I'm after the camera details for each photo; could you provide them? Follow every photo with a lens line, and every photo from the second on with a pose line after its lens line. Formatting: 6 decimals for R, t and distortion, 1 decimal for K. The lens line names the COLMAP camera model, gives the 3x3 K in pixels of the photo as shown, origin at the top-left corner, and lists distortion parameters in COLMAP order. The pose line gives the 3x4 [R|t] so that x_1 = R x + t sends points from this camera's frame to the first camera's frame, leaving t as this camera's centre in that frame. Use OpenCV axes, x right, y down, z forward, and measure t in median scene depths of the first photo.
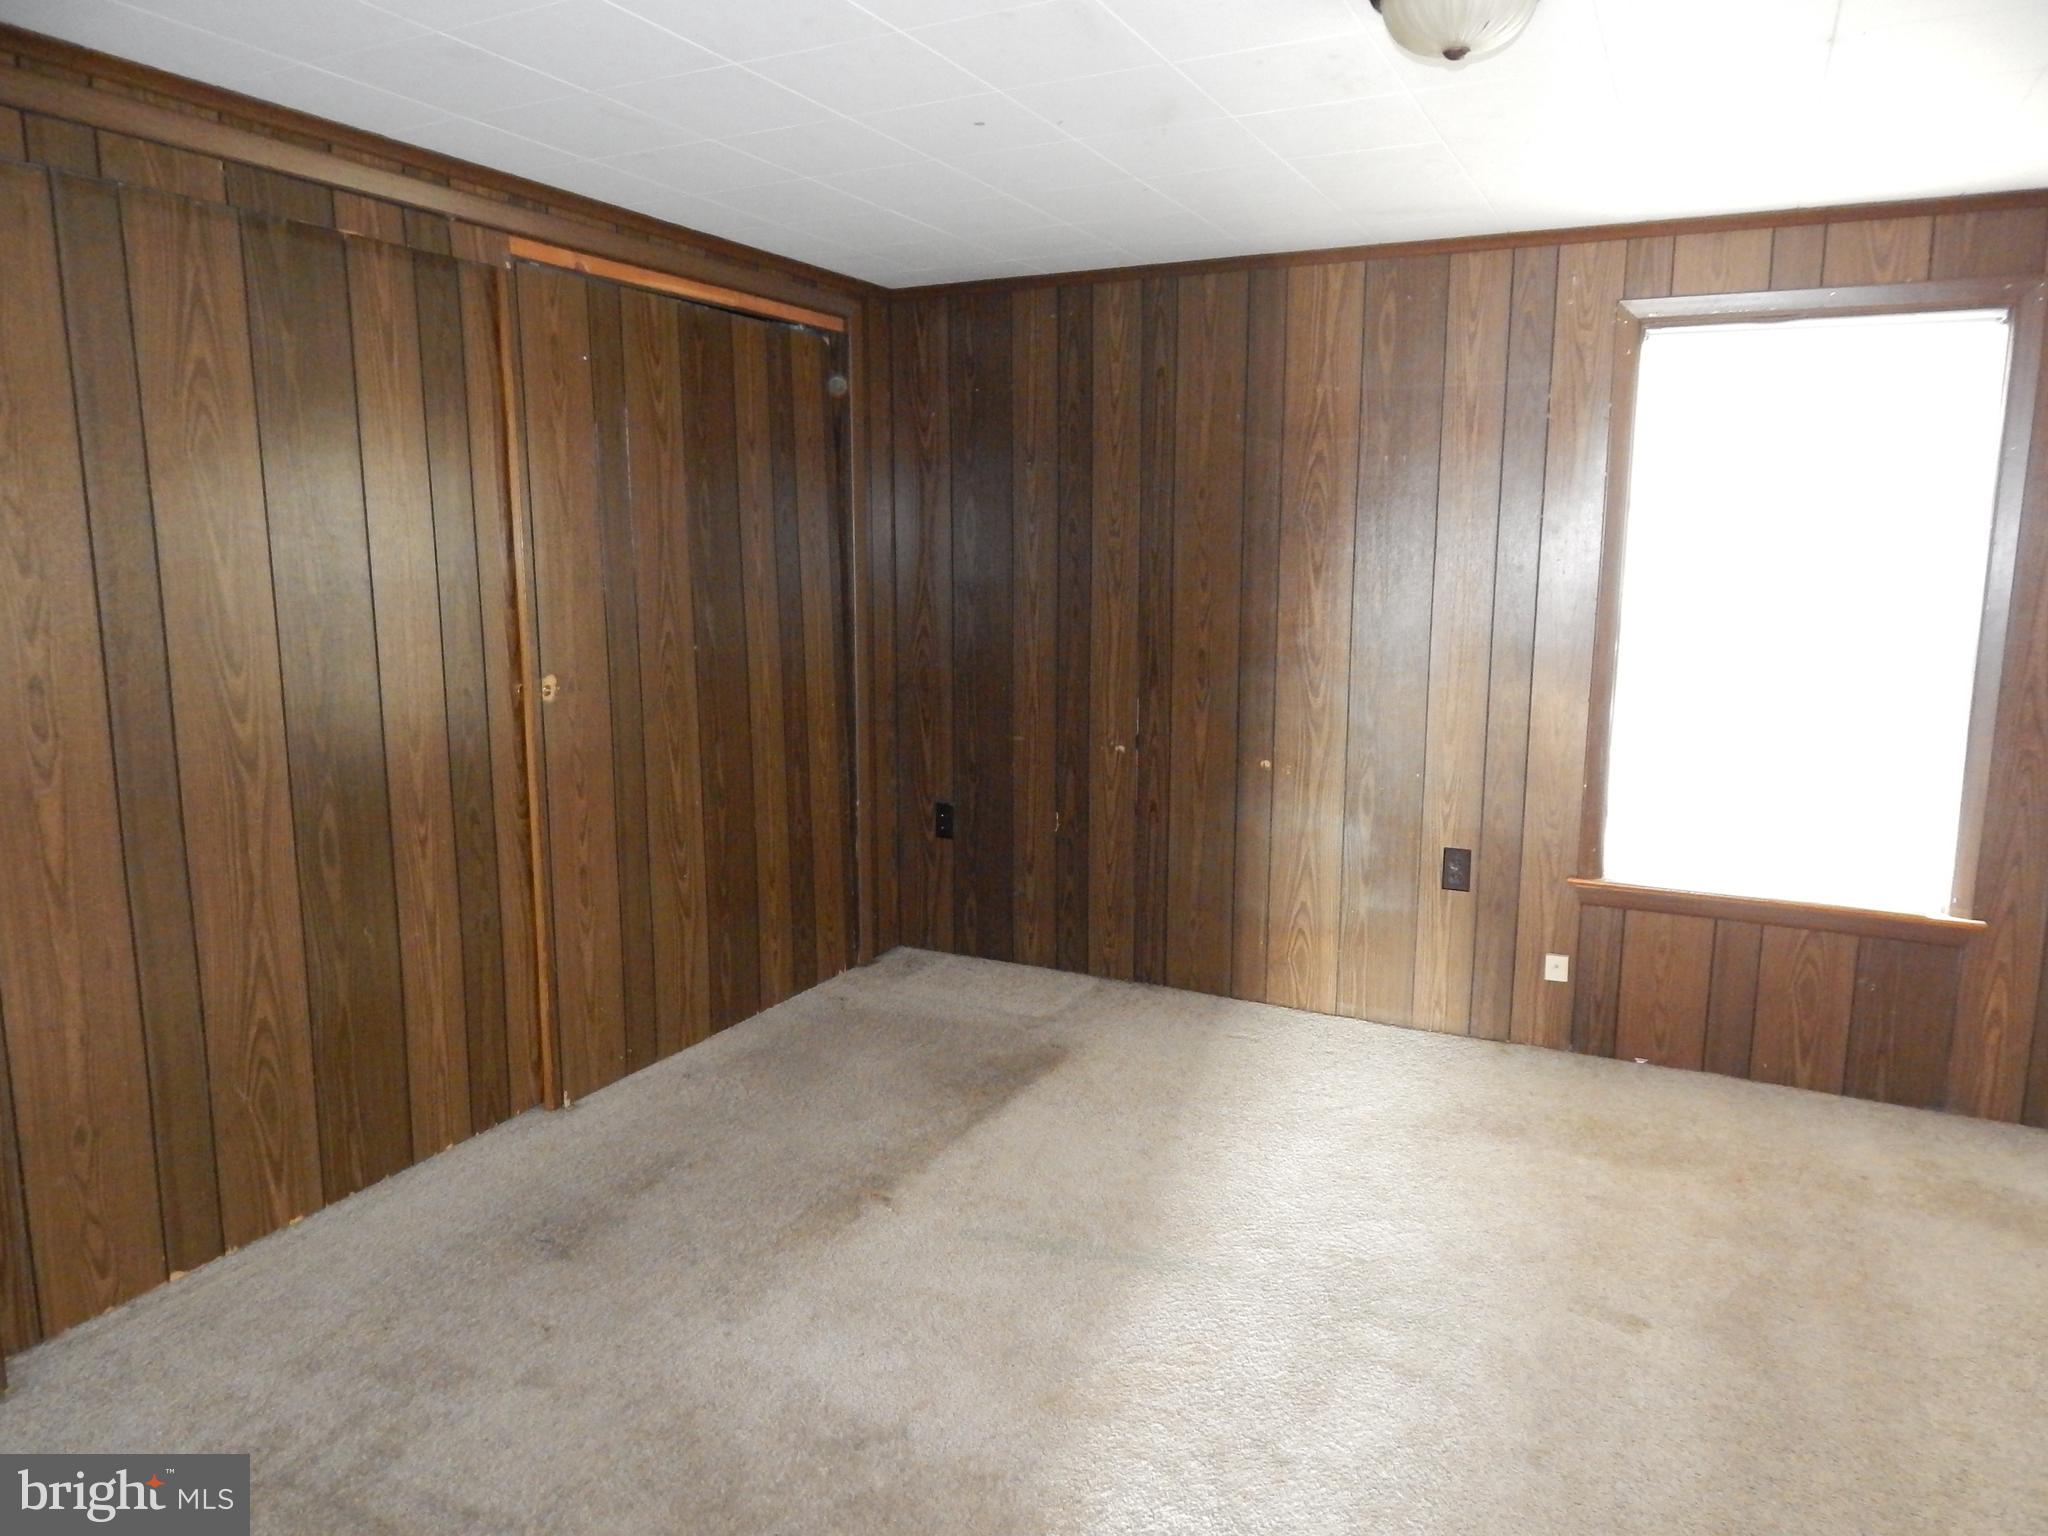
lens RADIAL K [[1359.7, 0, 1027.0], [0, 1359.7, 773.3], [0, 0, 1]] dist [0.001535, -0.000306]
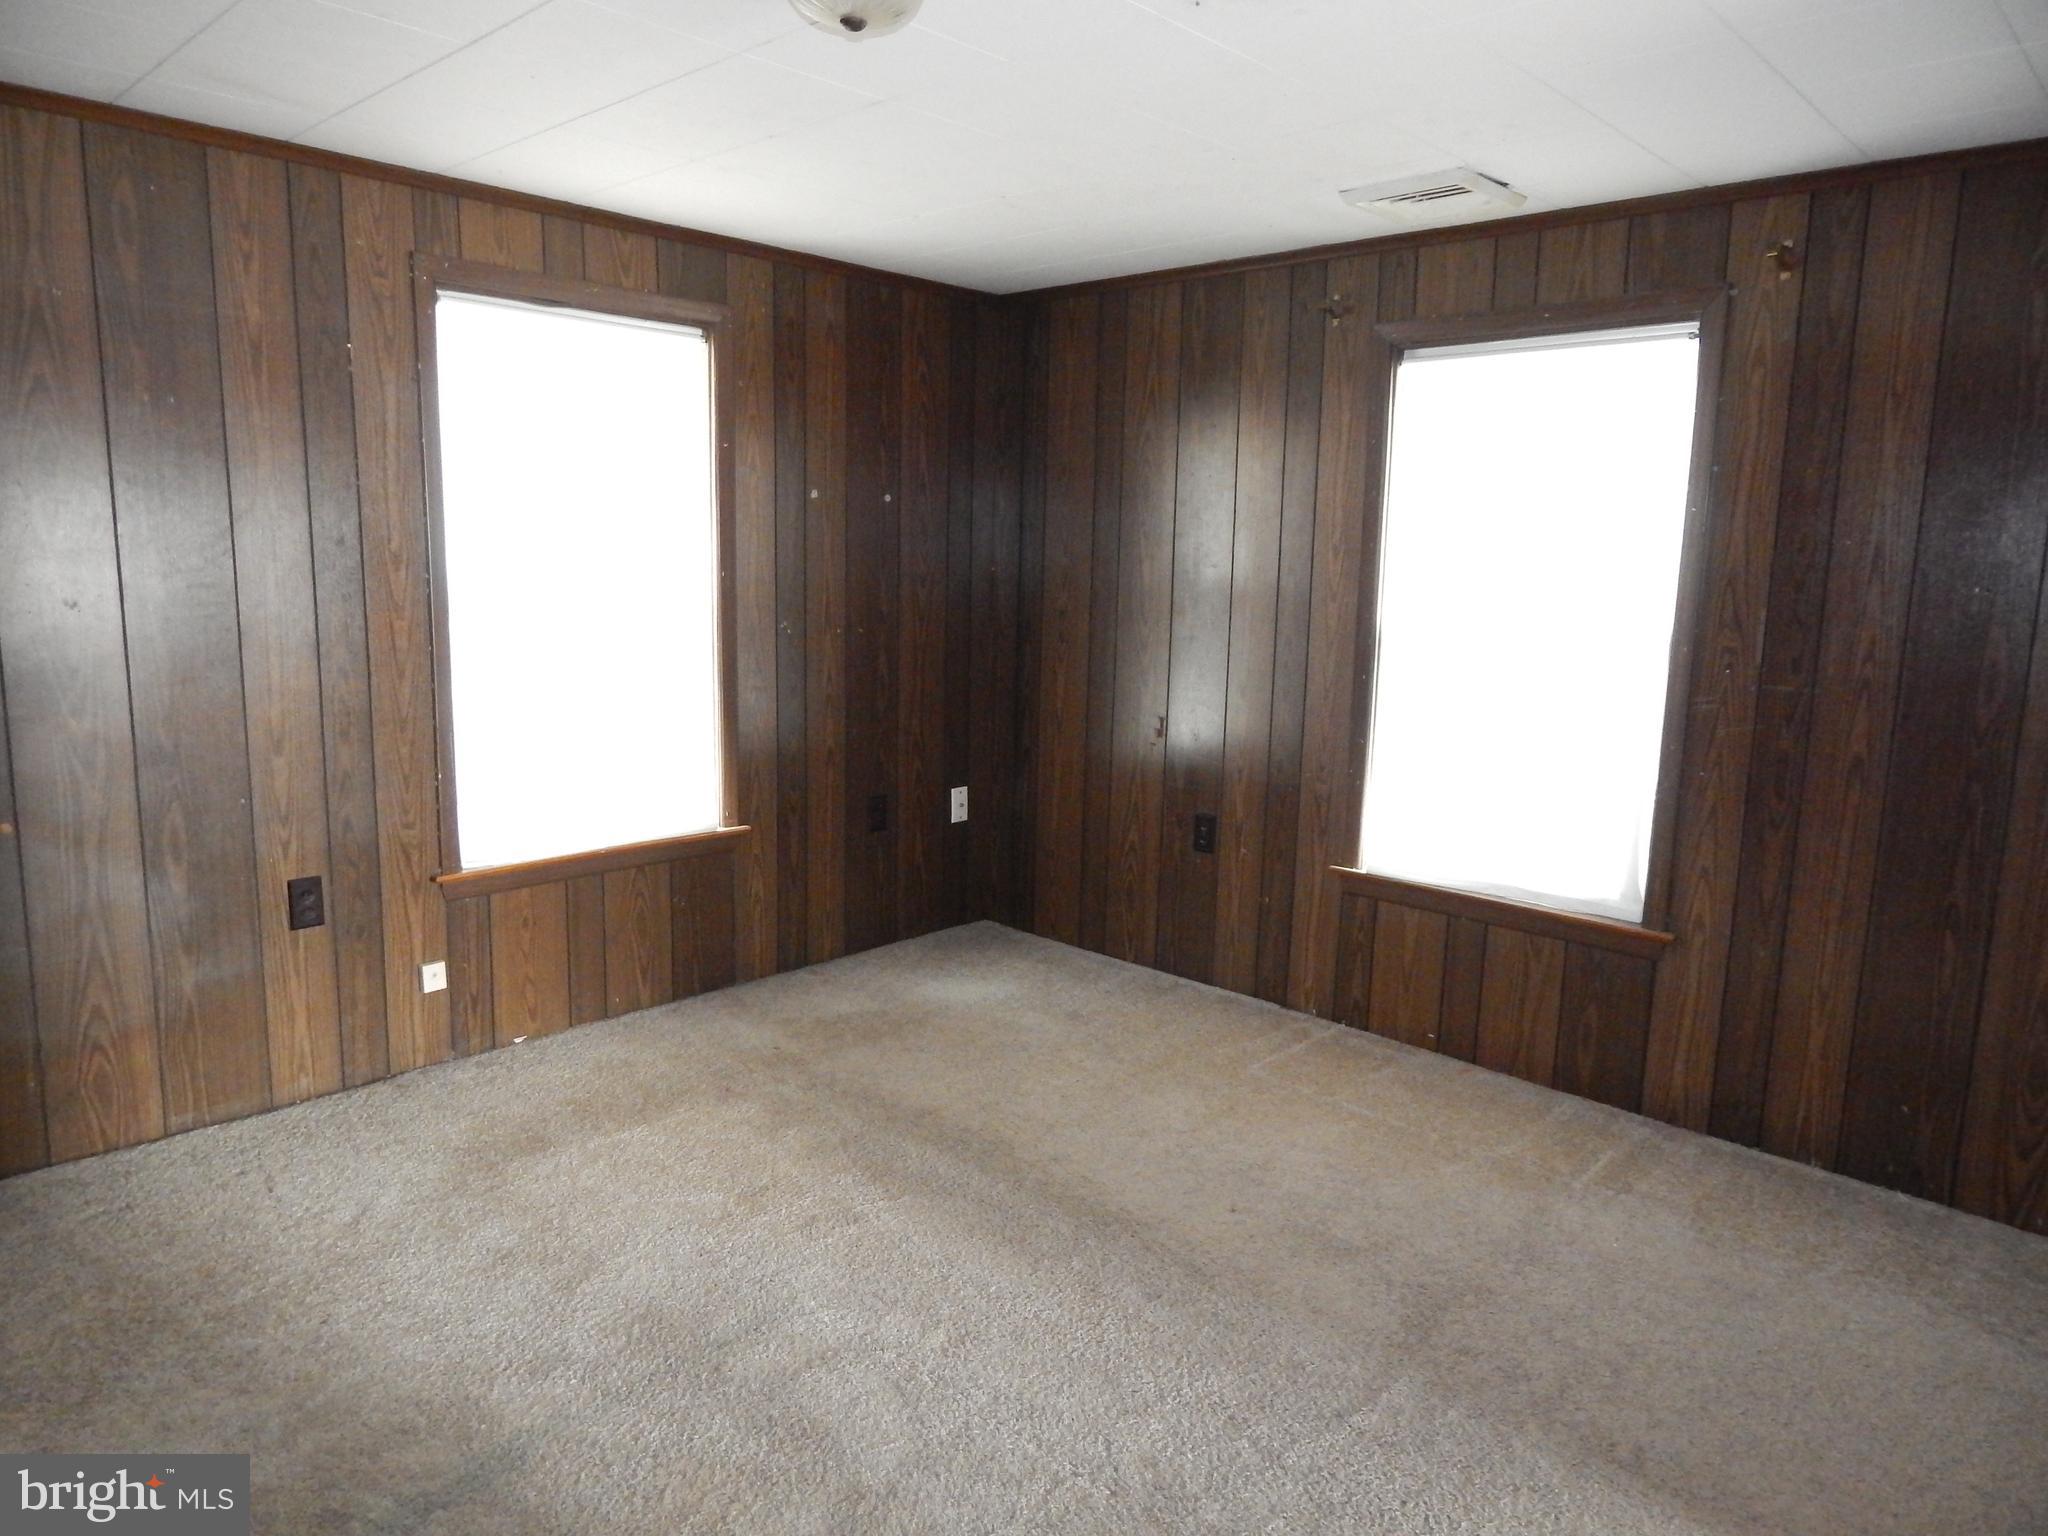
lens RADIAL K [[1354.9, 0, 1022.1], [0, 1354.9, 764.0], [0, 0, 1]] dist [0.001499, -0.006611]
pose [[0.285968, -0.155502, 0.945538, -0.344194], [0.140280, 0.982908, 0.119221, -0.052164], [-0.947915, 0.098547, 0.302894, 0.332651]]
